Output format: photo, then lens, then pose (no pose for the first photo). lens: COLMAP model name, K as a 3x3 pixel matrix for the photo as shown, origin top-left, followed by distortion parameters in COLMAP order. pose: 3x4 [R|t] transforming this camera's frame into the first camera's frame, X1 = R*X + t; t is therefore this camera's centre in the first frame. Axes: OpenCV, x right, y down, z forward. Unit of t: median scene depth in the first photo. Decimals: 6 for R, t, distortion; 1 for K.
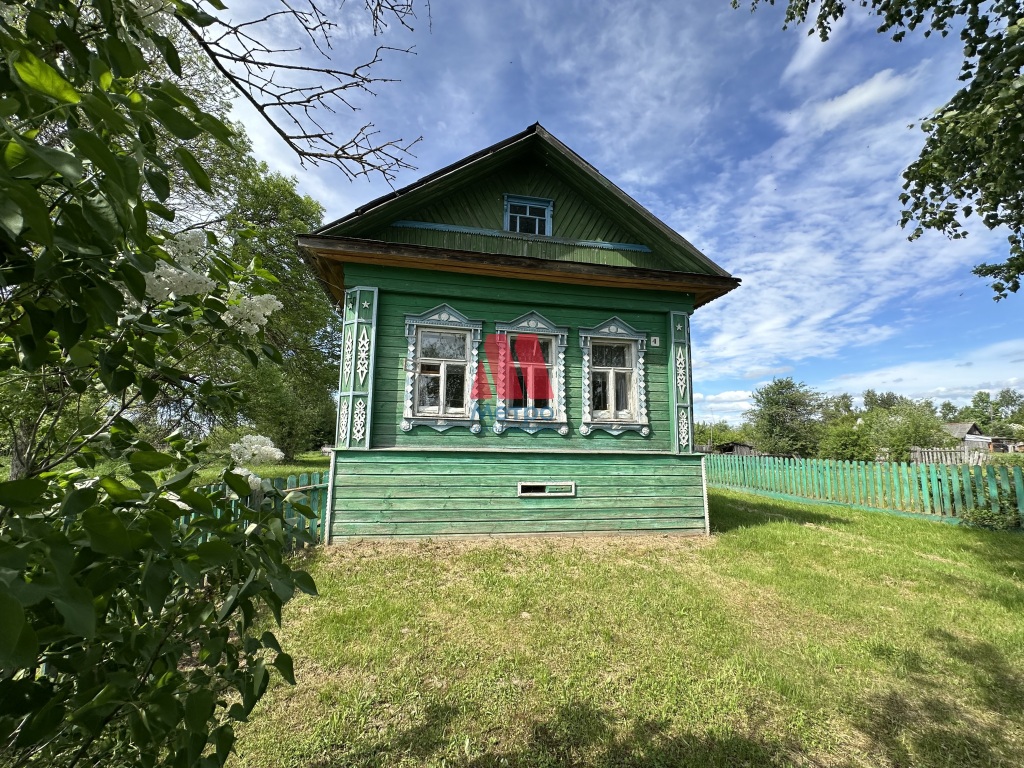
lens RADIAL K [[409.2, 0, 509.6], [0, 409.2, 372.8], [0, 0, 1]] dist [-0.004721, 0.001628]
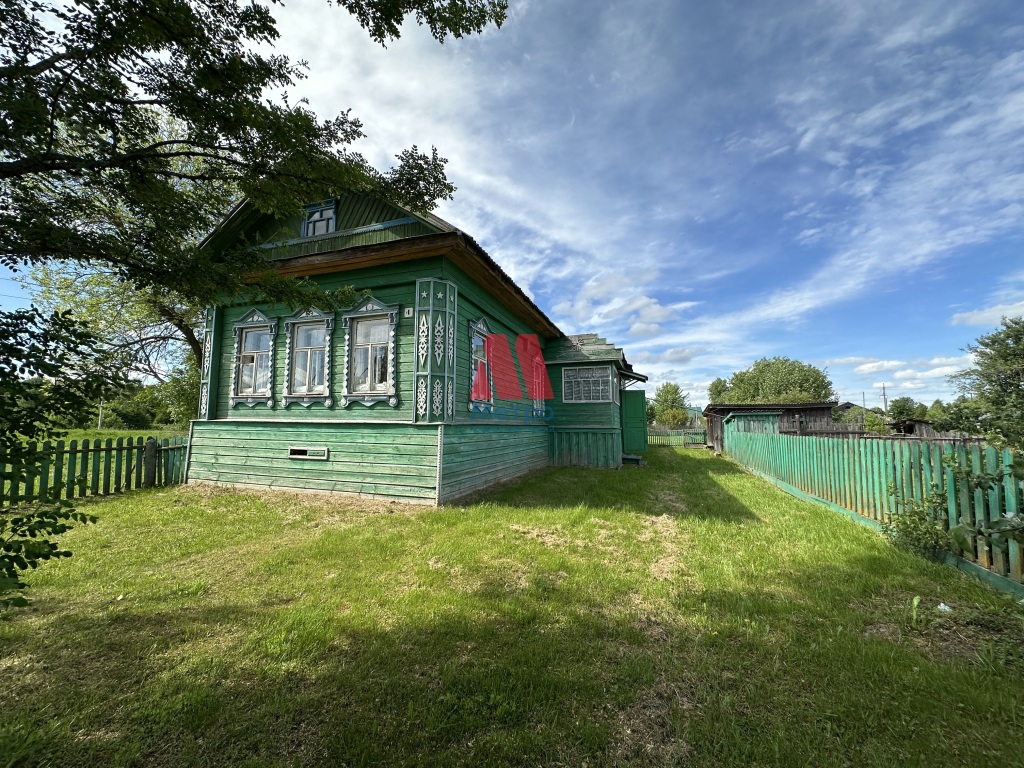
lens RADIAL K [[409.2, 0, 521.6], [0, 409.2, 376.3], [0, 0, 1]] dist [-0.004721, 0.001628]
pose [[0.870693, -0.064024, -0.487643, 1.153211], [0.089369, 0.995580, 0.028857, 0.080523], [0.483640, -0.068706, 0.872566, 0.267909]]
